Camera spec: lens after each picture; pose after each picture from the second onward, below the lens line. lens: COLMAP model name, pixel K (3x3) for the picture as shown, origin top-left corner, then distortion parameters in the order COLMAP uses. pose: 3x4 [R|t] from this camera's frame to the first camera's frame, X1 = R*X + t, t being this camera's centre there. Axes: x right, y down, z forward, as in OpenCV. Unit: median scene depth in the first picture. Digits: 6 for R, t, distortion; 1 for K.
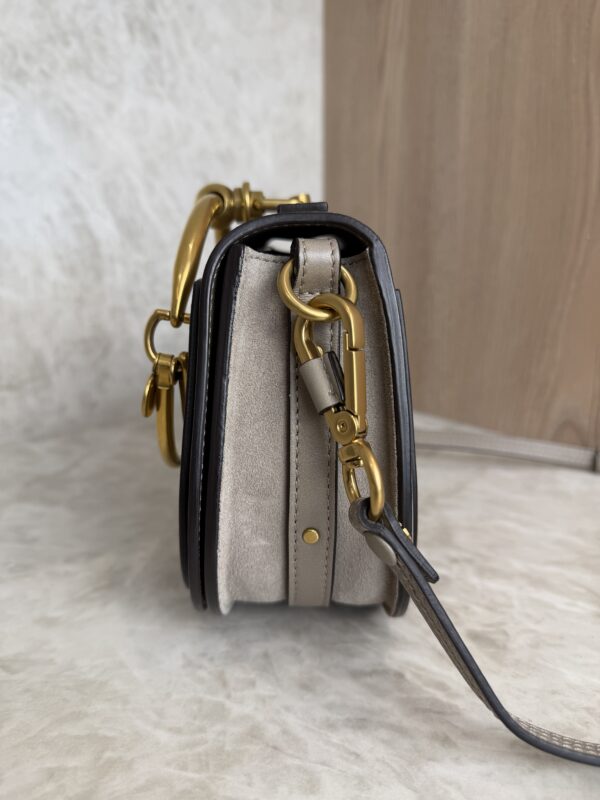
lens RADIAL K [[604.8, 0, 302.3], [0, 604.8, 396.5], [0, 0, 1]] dist [-0.034278, -0.007112]
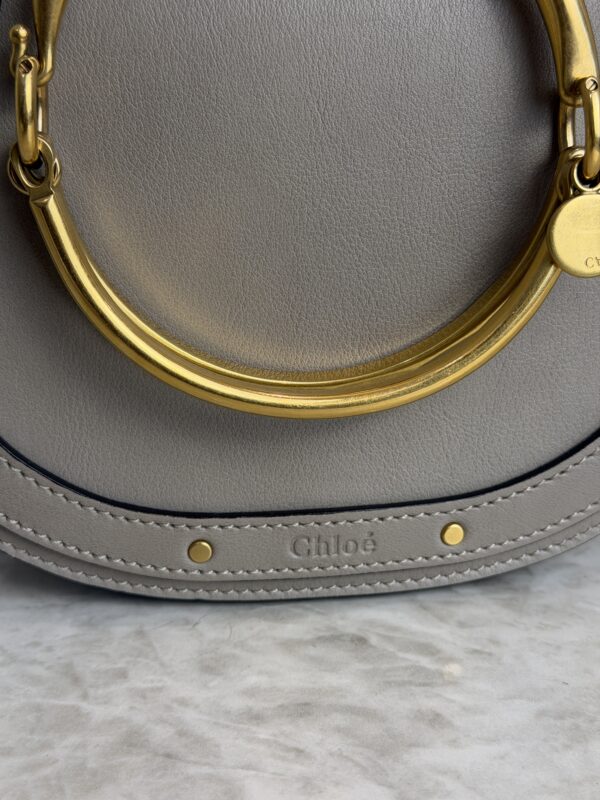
lens RADIAL K [[1168.1, 0, 298.1], [0, 1168.1, 406.4], [0, 0, 1]] dist [0.083739, 0.000000]
pose [[0.991572, -0.072386, 0.107453, -0.011620], [0.058690, 0.990349, 0.125557, 0.054236], [-0.115505, -0.118192, 0.986250, -0.130881]]
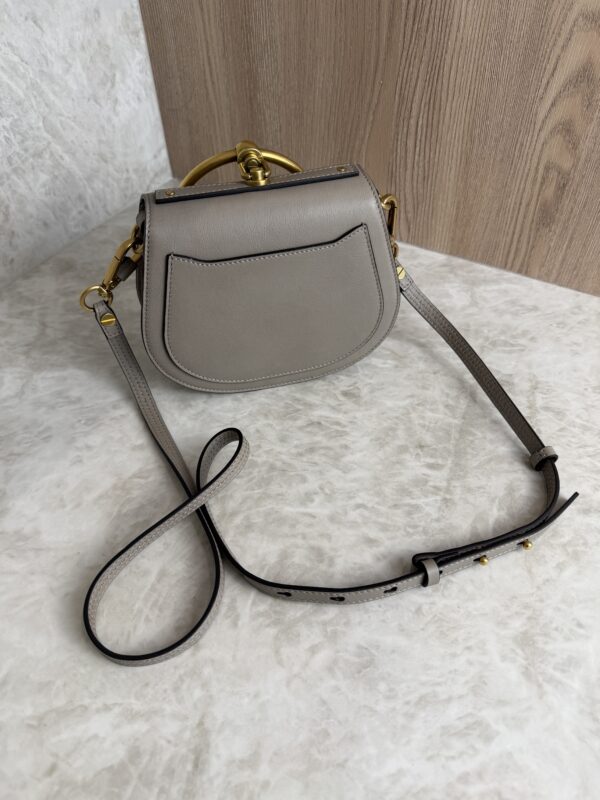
lens RADIAL K [[592.6, 0, 296.7], [0, 592.6, 401.9], [0, 0, 1]] dist [0.063199, -0.076732]
pose [[0.931725, -0.279676, 0.231669, -0.329115], [0.111553, 0.827478, 0.550305, -0.671378], [-0.345608, -0.486889, 0.802181, -0.573960]]
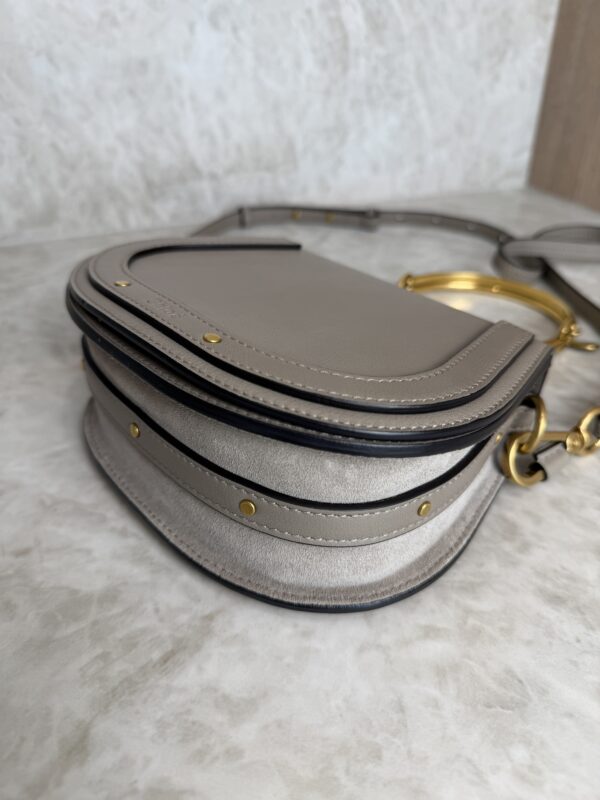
lens RADIAL K [[604.8, 0, 296.7], [0, 604.8, 394.3], [0, 0, 1]] dist [-0.034278, -0.007112]
pose [[0.965854, 0.146050, -0.213997, -0.182194], [-0.067348, 0.939108, 0.336958, -0.000827], [0.250179, -0.311040, 0.916878, -0.424771]]
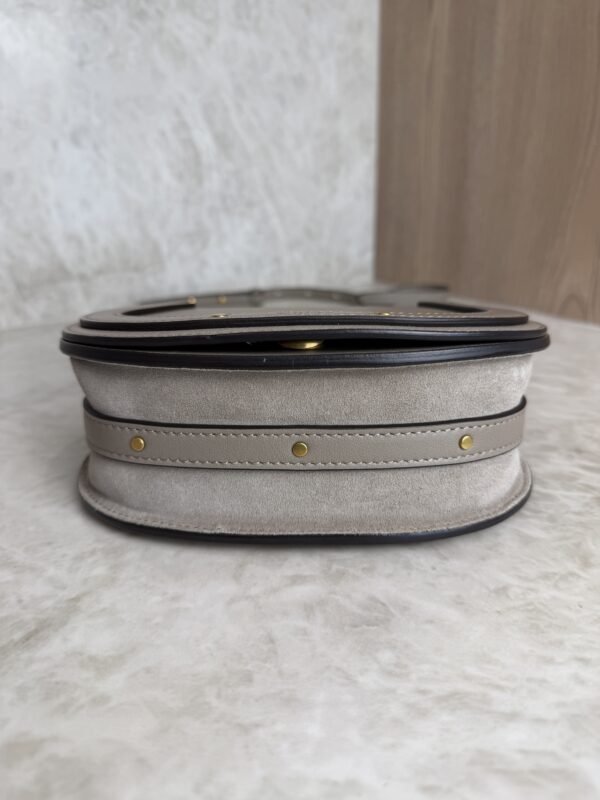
lens RADIAL K [[604.8, 0, 296.4], [0, 604.8, 403.5], [0, 0, 1]] dist [-0.034278, -0.007112]
pose [[0.997874, 0.013899, -0.063679, -0.093293], [-0.006048, 0.992528, 0.121866, 0.196678], [0.064897, -0.121222, 0.990502, -0.531512]]
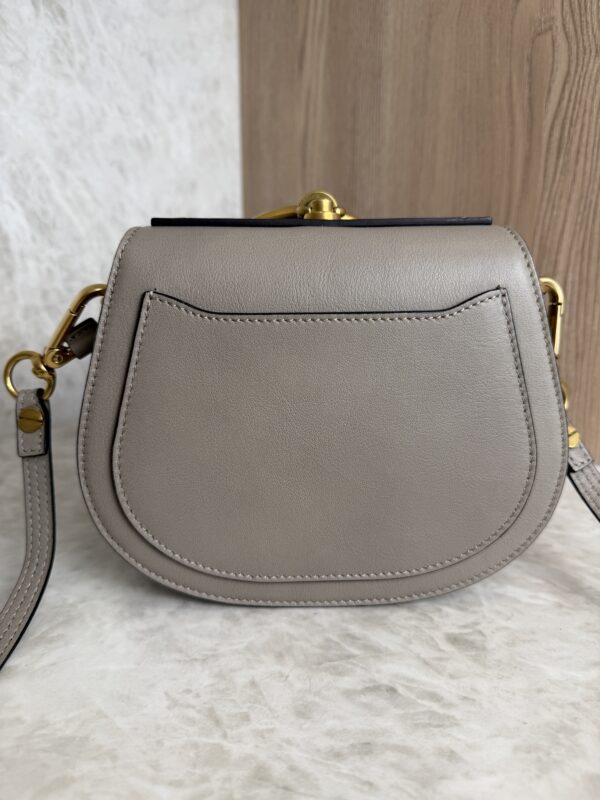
lens RADIAL K [[604.8, 0, 302.1], [0, 604.8, 390.8], [0, 0, 1]] dist [-0.034278, -0.007112]
pose [[0.985217, -0.041129, 0.166299, -0.105276], [0.037455, 0.998981, 0.025172, -0.051646], [-0.167165, -0.018571, 0.985754, 0.042061]]
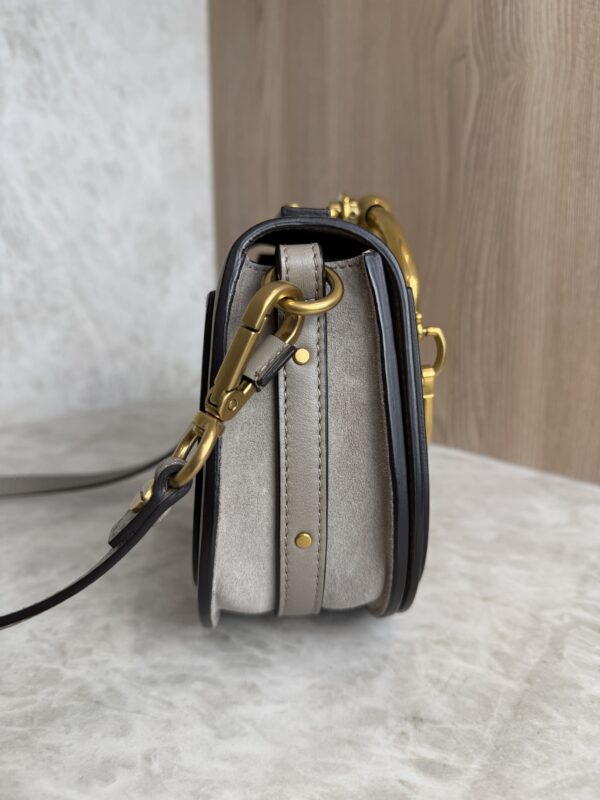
lens RADIAL K [[604.8, 0, 301.5], [0, 604.8, 395.3], [0, 0, 1]] dist [-0.034278, -0.007112]
pose [[0.994133, -0.023571, 0.105565, 0.157467], [0.025128, 0.999594, -0.013446, 0.026795], [-0.105206, 0.016020, 0.994321, -0.108346]]
